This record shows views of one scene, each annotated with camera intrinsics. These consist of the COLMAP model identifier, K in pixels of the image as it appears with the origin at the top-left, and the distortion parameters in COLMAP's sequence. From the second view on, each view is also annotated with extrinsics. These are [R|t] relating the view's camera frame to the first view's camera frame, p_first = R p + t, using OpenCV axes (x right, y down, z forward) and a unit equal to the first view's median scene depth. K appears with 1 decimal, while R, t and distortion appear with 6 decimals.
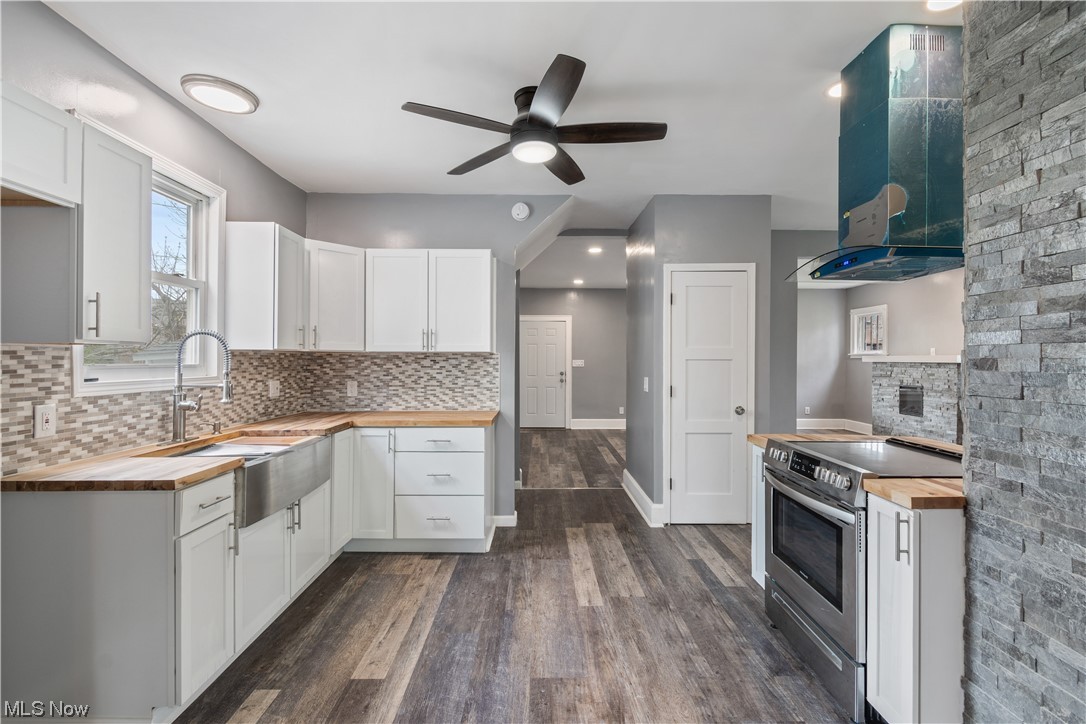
lens RADIAL K [[484.4, 0, 535.2], [0, 484.4, 358.2], [0, 0, 1]] dist [0.004821, -0.001301]
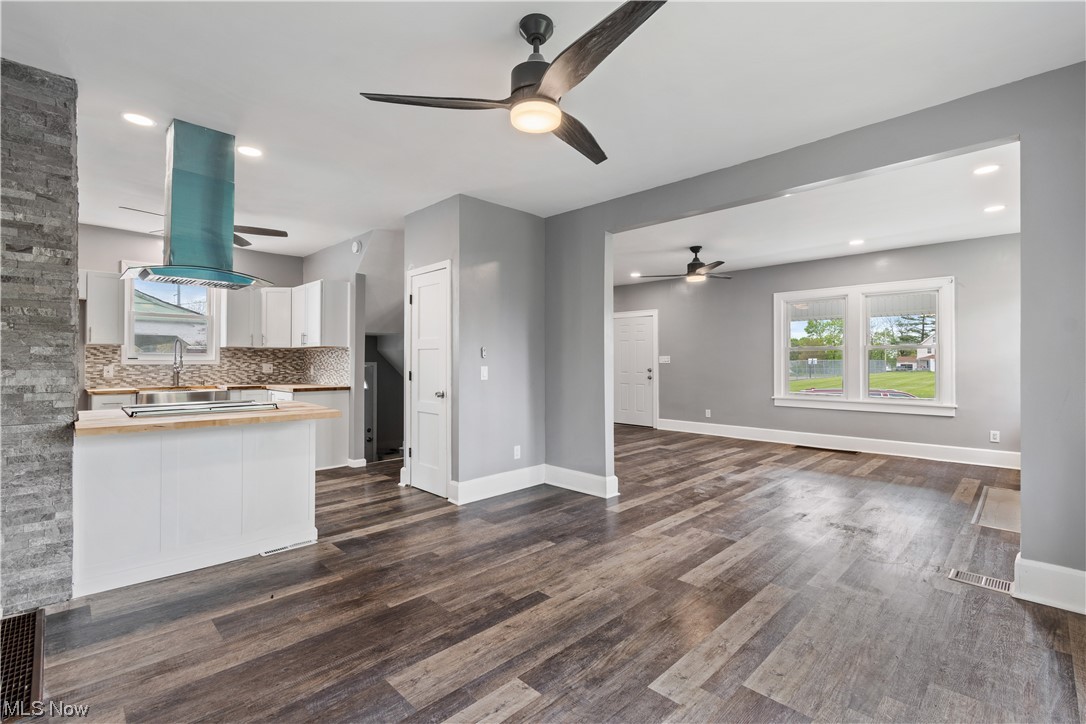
lens RADIAL K [[484.4, 0, 533.6], [0, 484.4, 358.2], [0, 0, 1]] dist [0.004821, -0.001301]
pose [[0.702962, -0.004905, -0.711211, 1.617045], [-0.000159, 0.999975, -0.007053, 0.039133], [0.711228, 0.005071, 0.702944, 0.440255]]
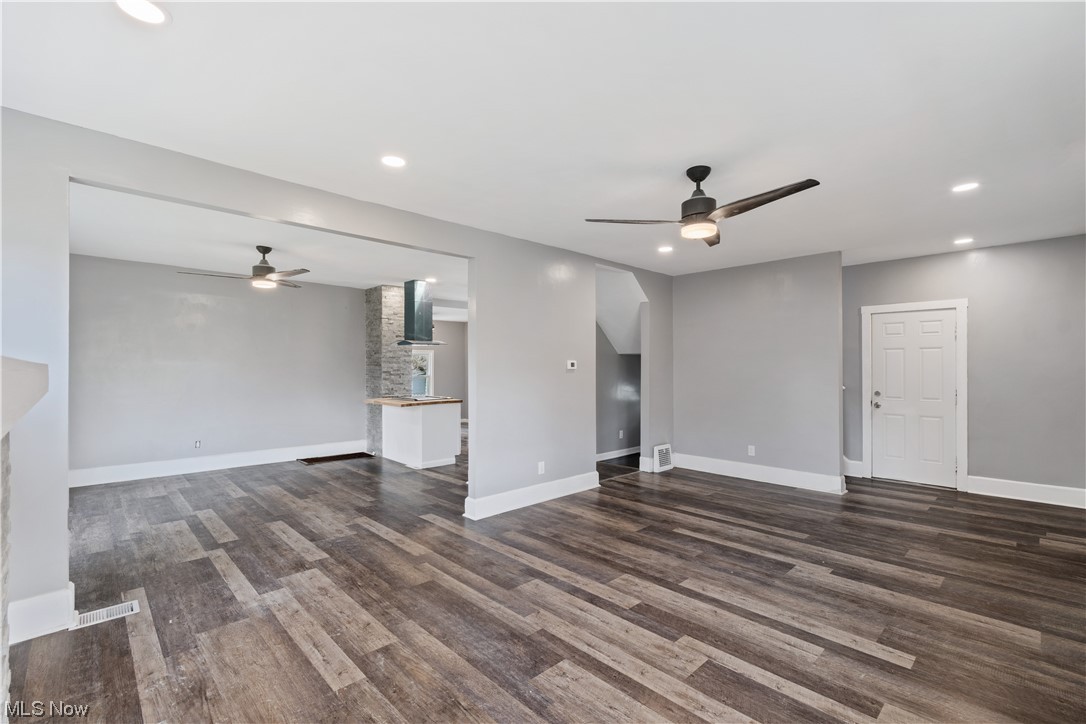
lens RADIAL K [[484.4, 0, 540.6], [0, 484.4, 363.8], [0, 0, 1]] dist [0.004821, -0.001301]
pose [[-0.716027, -0.006922, -0.698038, 1.617765], [-0.002103, 0.999968, -0.007759, -0.007690], [0.698069, -0.004088, -0.716019, 2.663874]]
